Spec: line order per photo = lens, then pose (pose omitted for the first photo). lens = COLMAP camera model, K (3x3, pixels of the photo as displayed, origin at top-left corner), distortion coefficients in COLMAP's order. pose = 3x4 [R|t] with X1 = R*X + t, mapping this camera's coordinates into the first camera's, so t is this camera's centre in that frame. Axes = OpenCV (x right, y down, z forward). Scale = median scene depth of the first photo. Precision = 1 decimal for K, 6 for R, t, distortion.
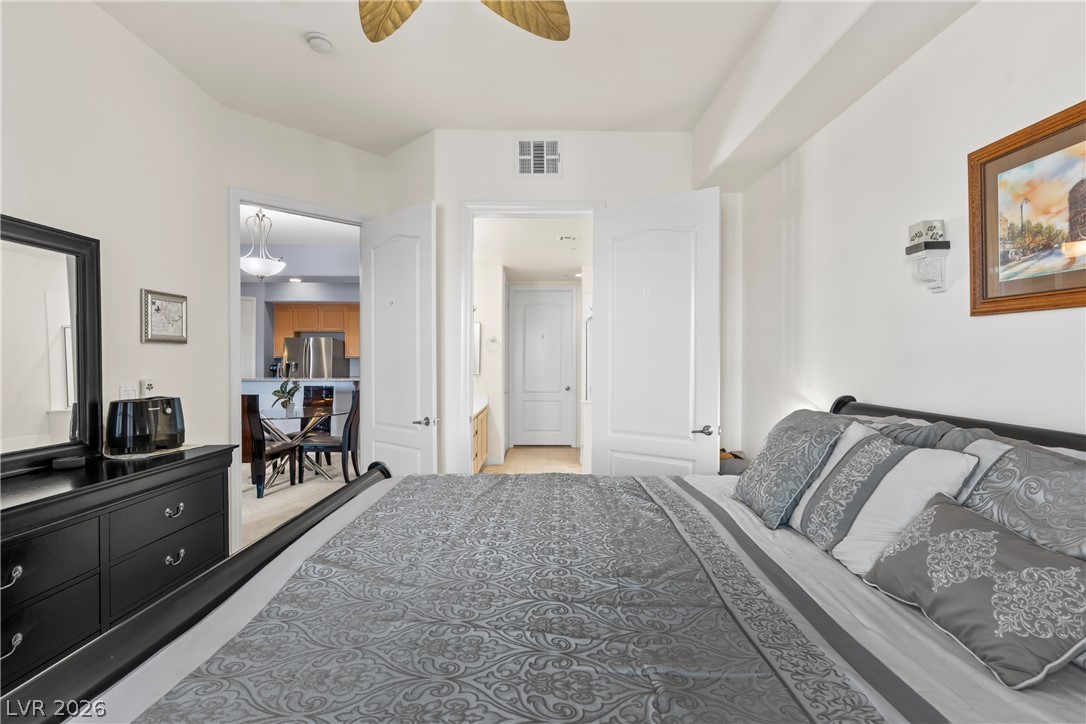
lens RADIAL K [[515.2, 0, 539.0], [0, 515.2, 365.0], [0, 0, 1]] dist [0.001696, 0.001117]
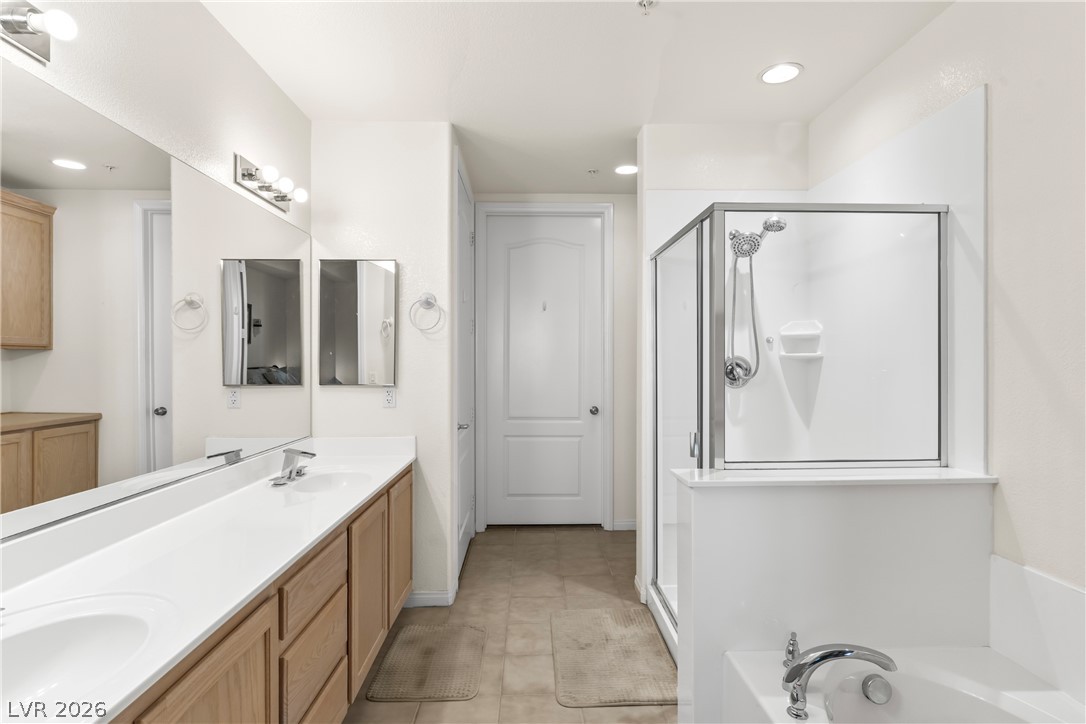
lens RADIAL K [[573.6, 0, 545.2], [0, 573.6, 361.4], [0, 0, 1]] dist [0.000188, -0.000001]
pose [[0.999720, -0.001158, 0.023619, -0.005439], [0.001363, 0.999962, -0.008640, 0.002148], [-0.023608, 0.008670, 0.999684, 0.452960]]
